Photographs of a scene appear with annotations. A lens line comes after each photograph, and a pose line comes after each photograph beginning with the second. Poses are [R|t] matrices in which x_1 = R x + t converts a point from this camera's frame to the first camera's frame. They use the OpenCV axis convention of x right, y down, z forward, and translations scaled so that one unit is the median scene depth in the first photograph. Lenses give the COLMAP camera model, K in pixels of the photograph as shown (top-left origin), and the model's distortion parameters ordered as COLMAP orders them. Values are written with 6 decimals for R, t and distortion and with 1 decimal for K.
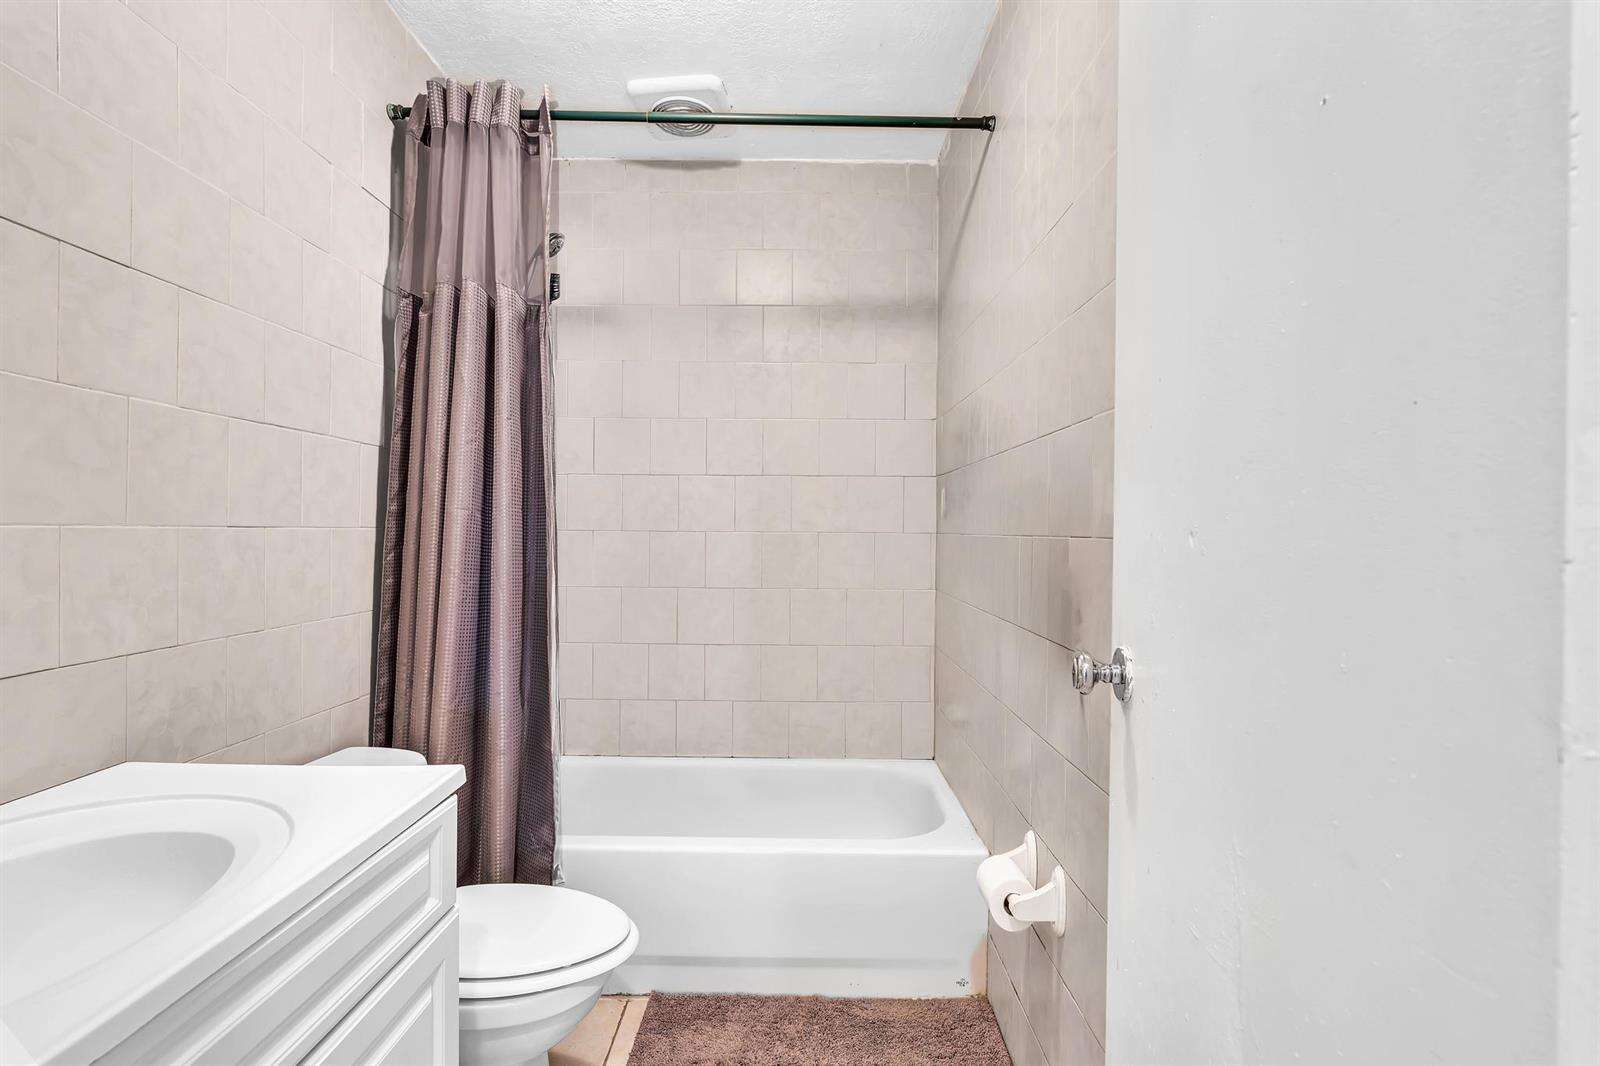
lens RADIAL K [[740.1, 0, 800.0], [0, 740.1, 533.0], [0, 0, 1]] dist [0.000094, 0.000339]
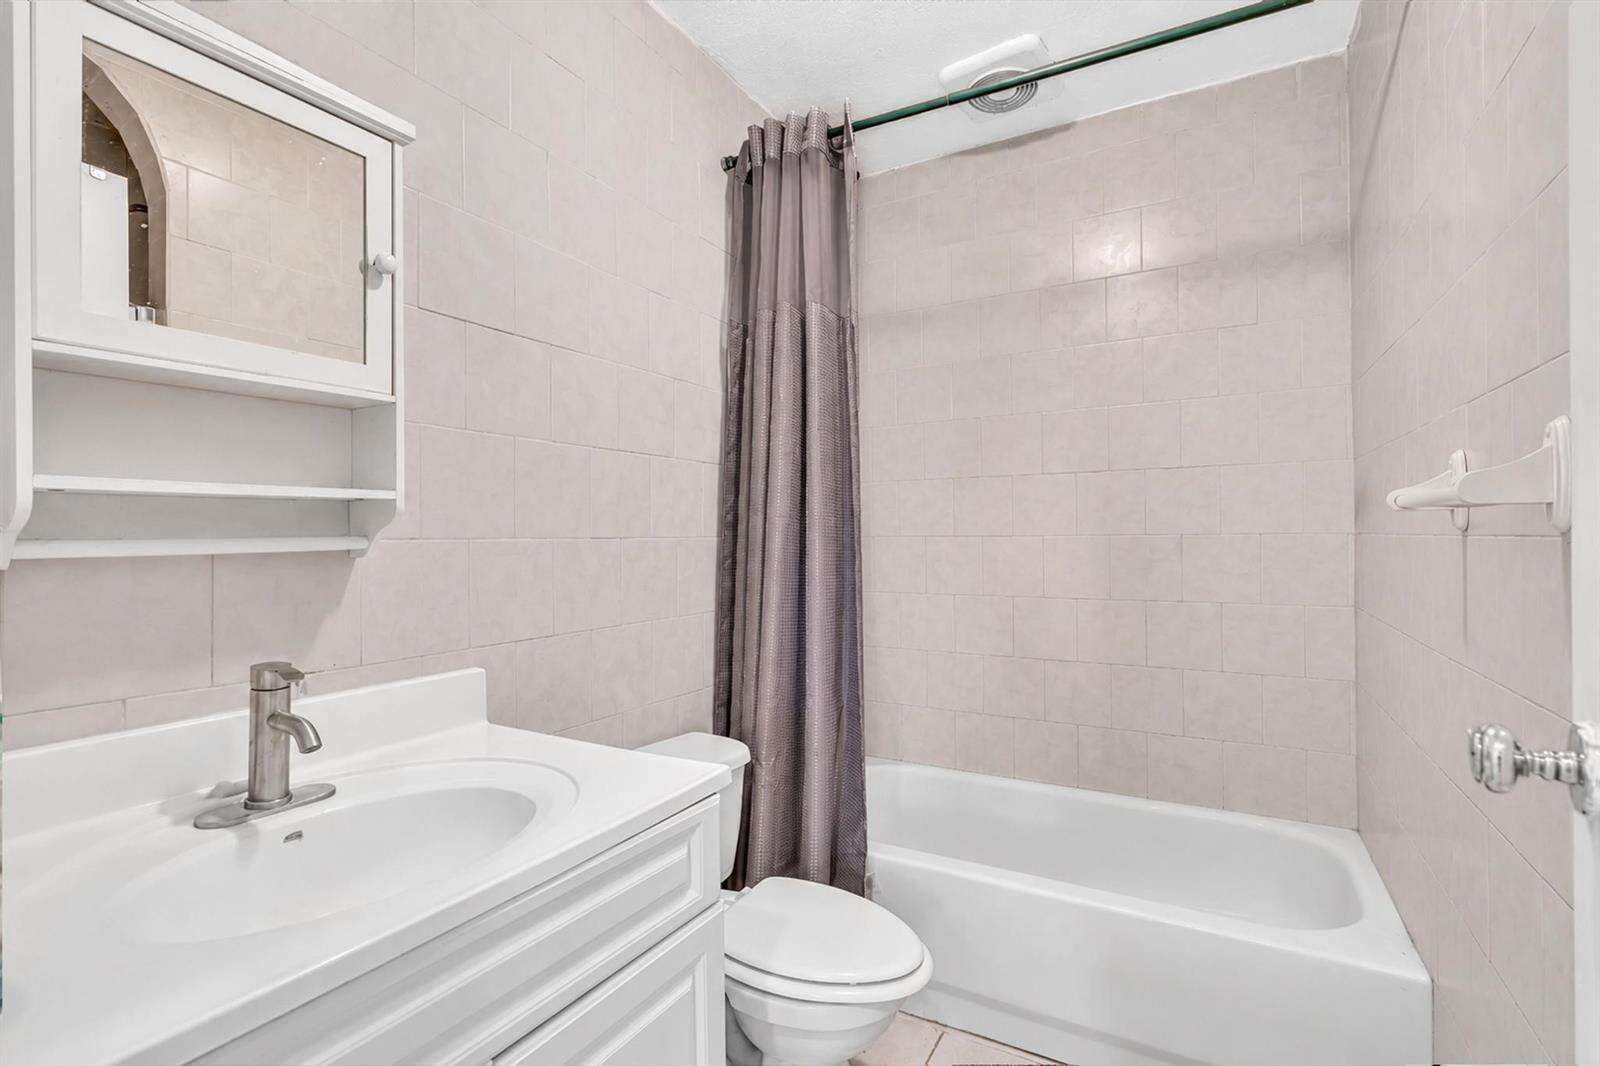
lens RADIAL K [[740.1, 0, 800.0], [0, 740.1, 533.0], [0, 0, 1]] dist [0.000094, 0.000339]
pose [[0.874109, -0.017007, -0.485431, 0.081455], [0.013373, 0.999851, -0.010948, 0.001110], [0.485545, 0.003078, 0.874206, 0.083466]]
